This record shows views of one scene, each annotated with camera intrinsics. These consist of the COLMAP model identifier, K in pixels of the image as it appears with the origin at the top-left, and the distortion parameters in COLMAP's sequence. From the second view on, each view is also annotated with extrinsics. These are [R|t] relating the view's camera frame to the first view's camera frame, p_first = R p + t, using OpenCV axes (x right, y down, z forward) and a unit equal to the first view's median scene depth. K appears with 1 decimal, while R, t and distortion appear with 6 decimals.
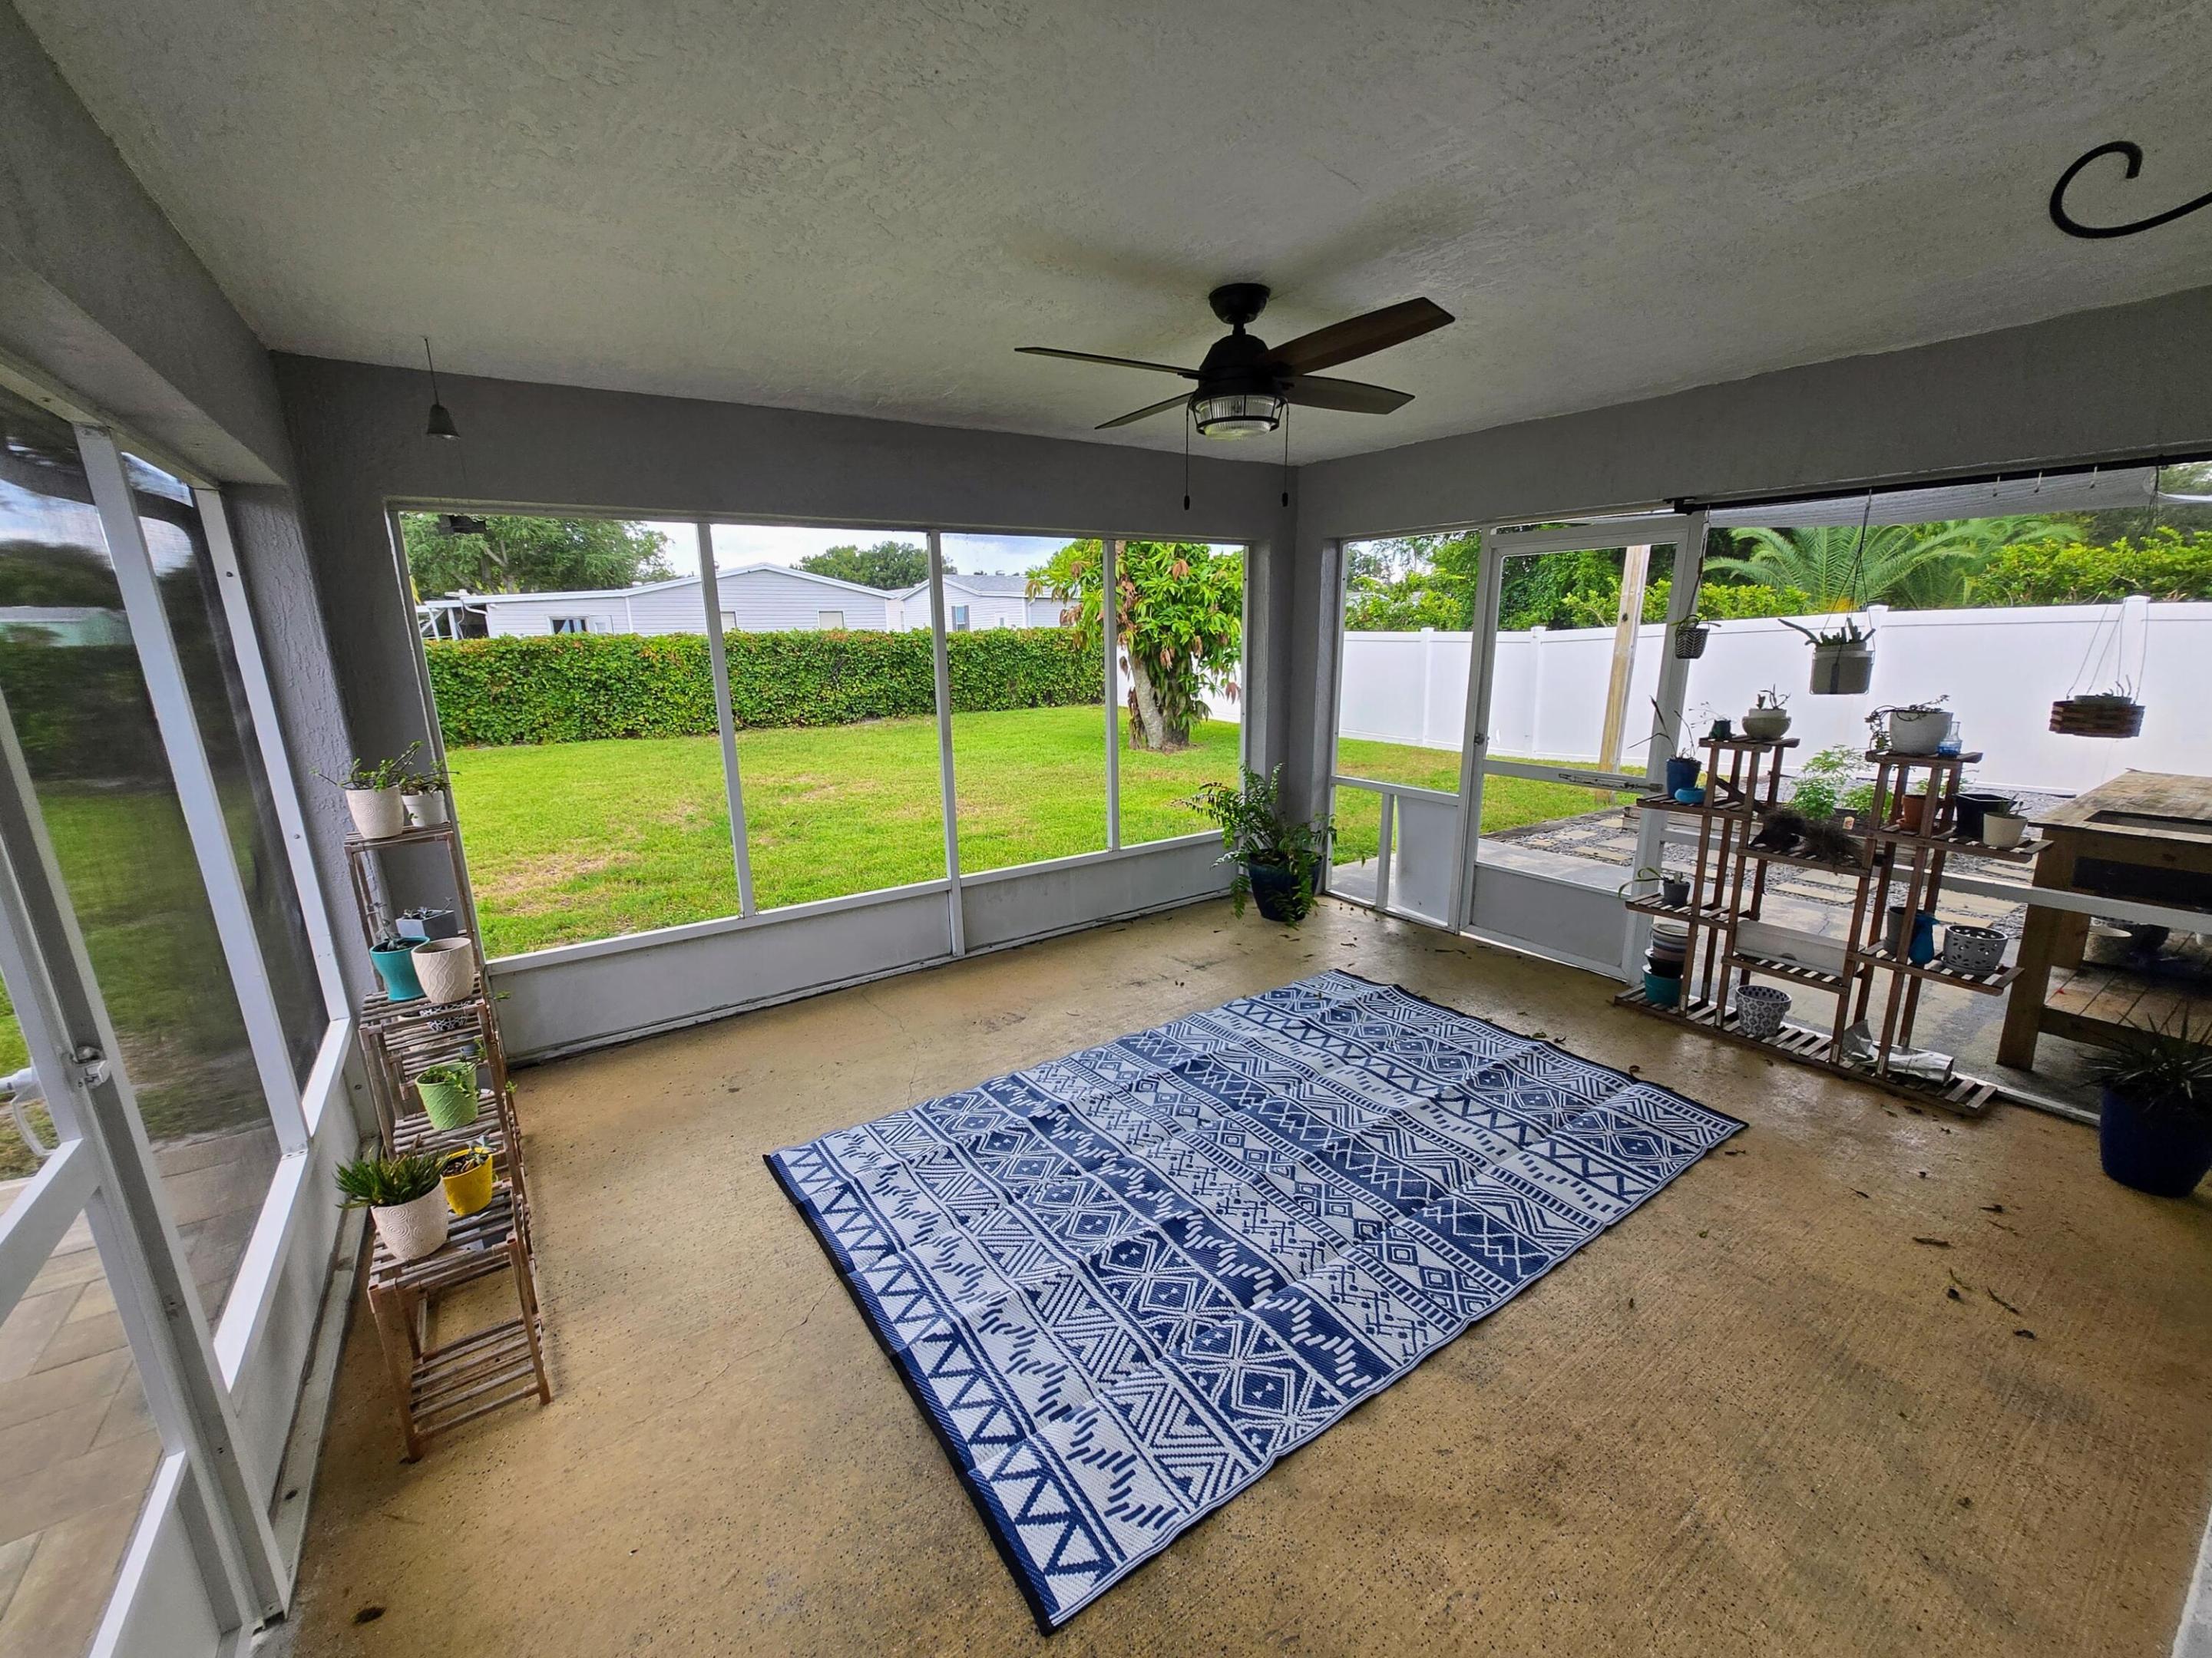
lens RADIAL K [[902.4, 0, 1106.0], [0, 902.4, 829.0], [0, 0, 1]] dist [0.000502, -0.000030]
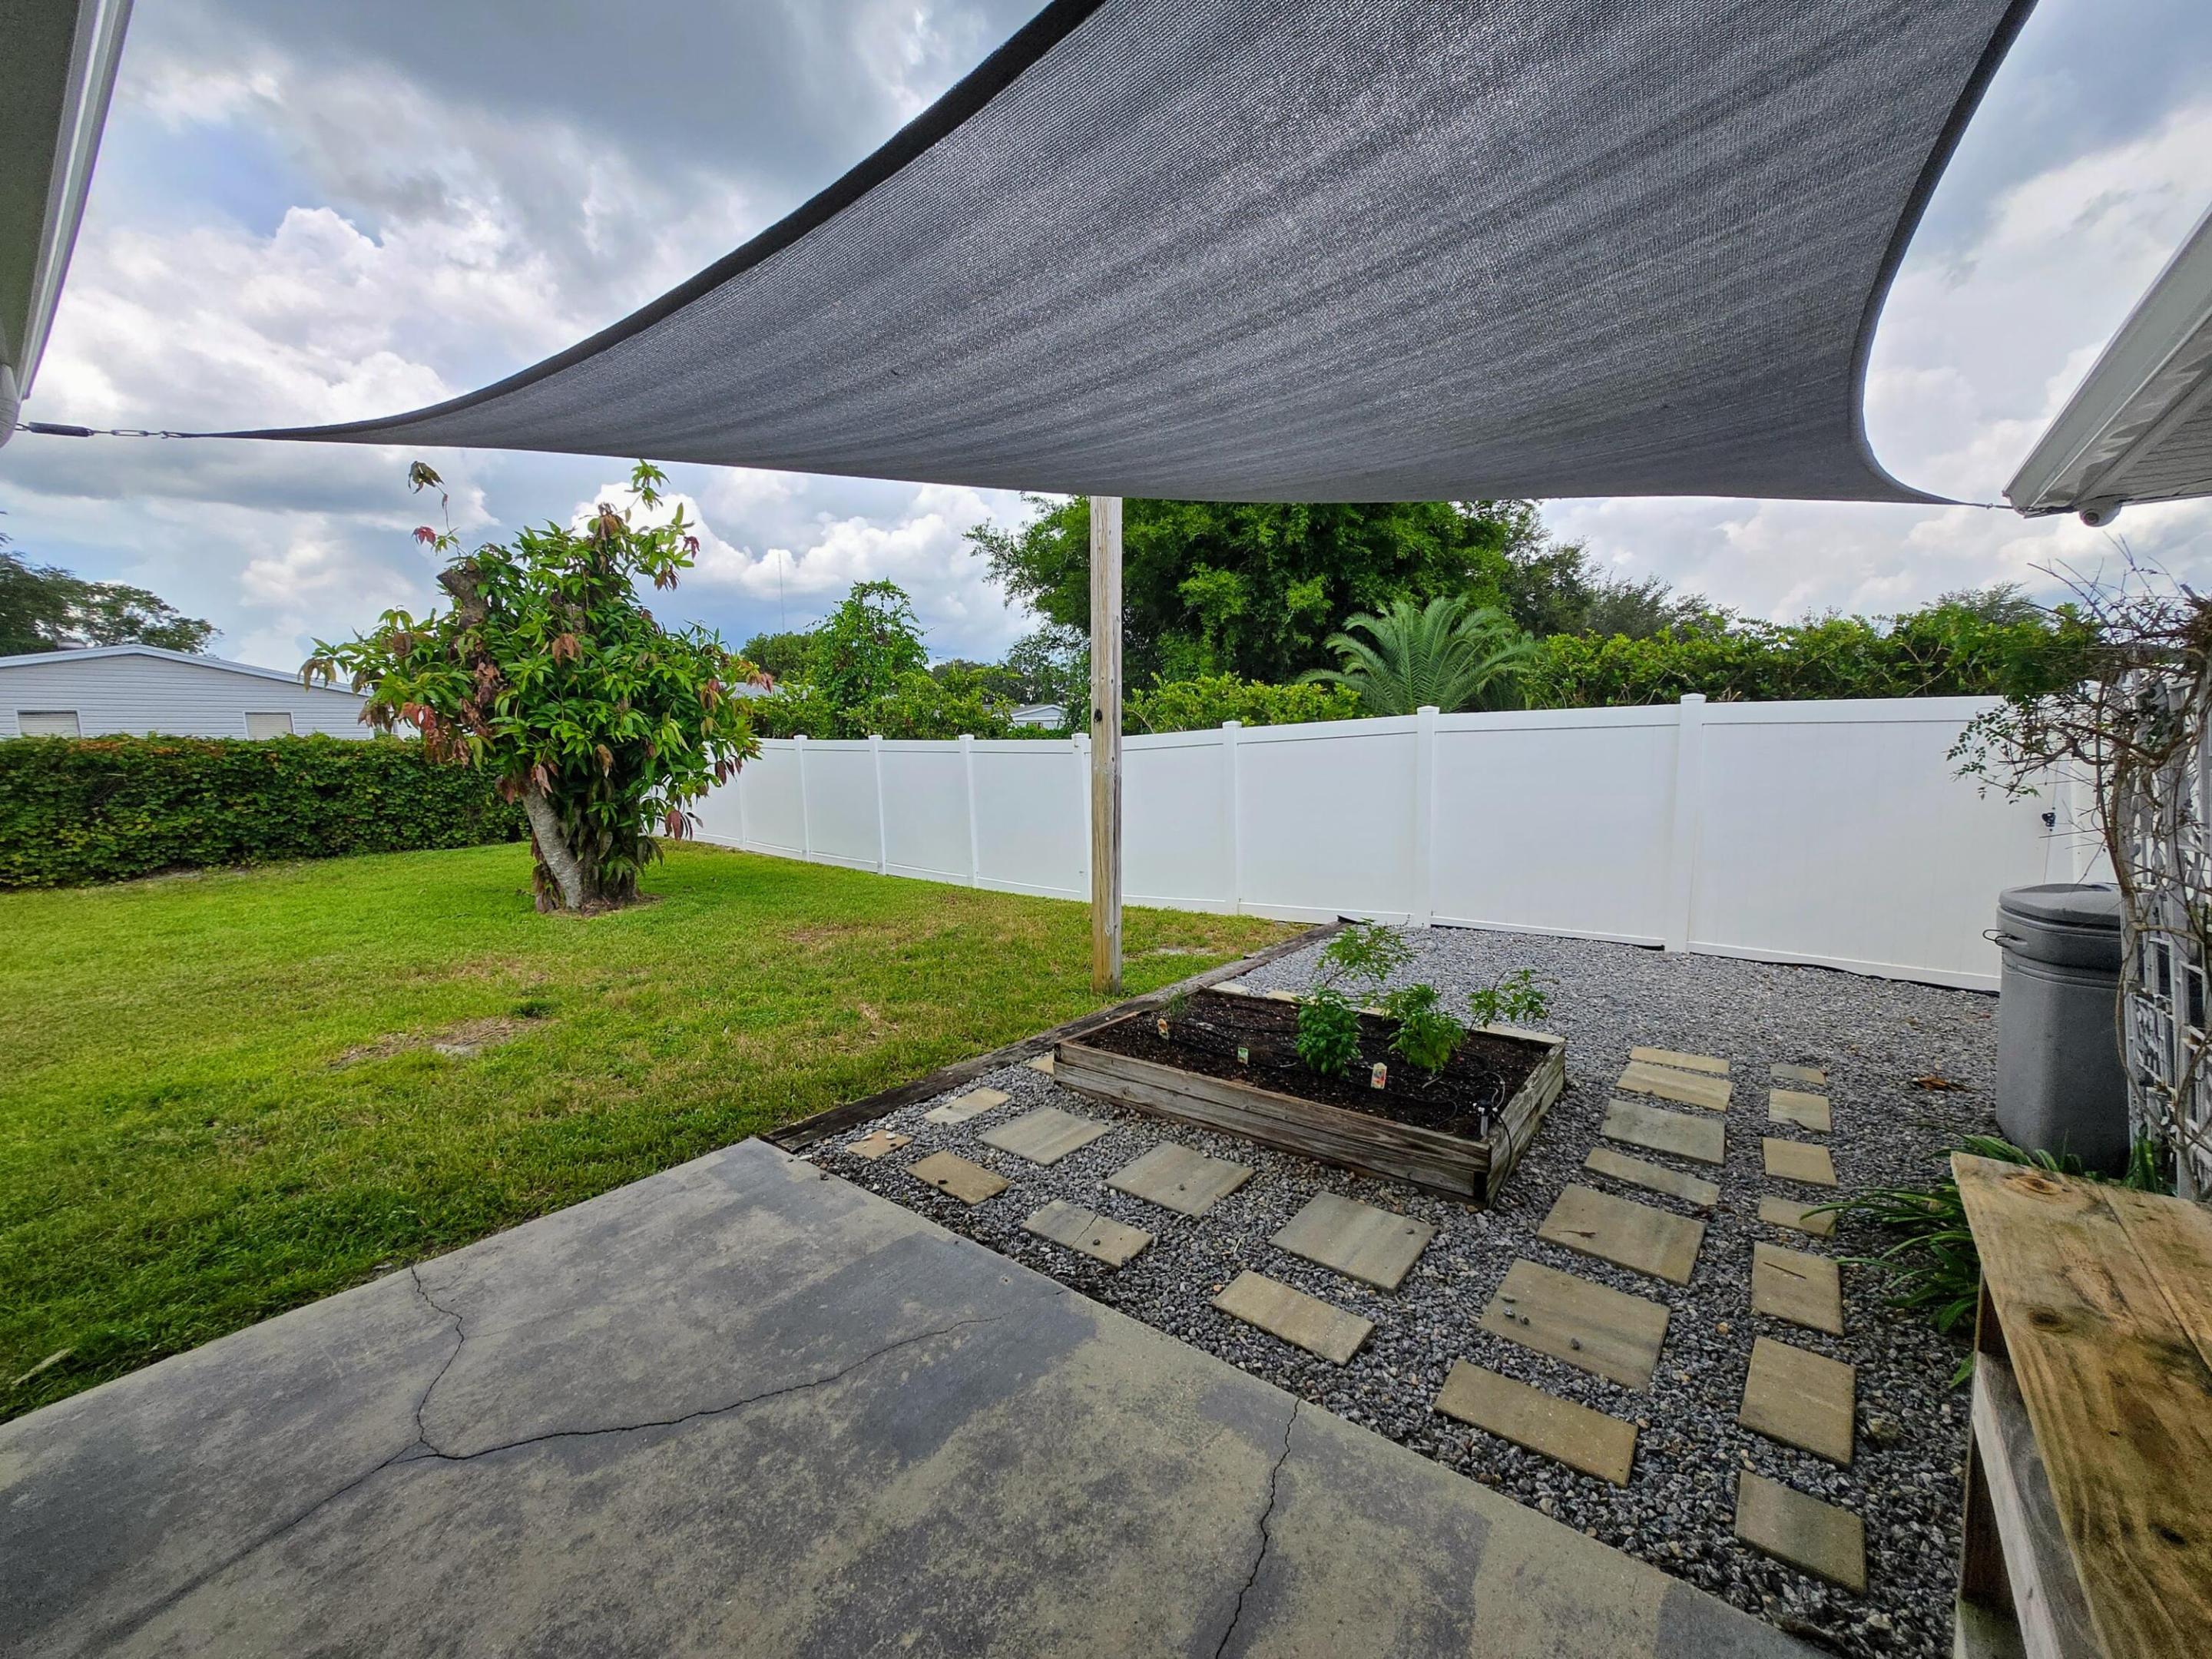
lens RADIAL K [[902.6, 0, 1106.0], [0, 902.6, 829.5], [0, 0, 1]] dist [0.000502, -0.000030]
pose [[0.952959, -0.026005, 0.301982, 0.255486], [0.062375, 0.991813, -0.111426, -0.052776], [-0.296612, 0.125020, 0.946779, 0.260224]]
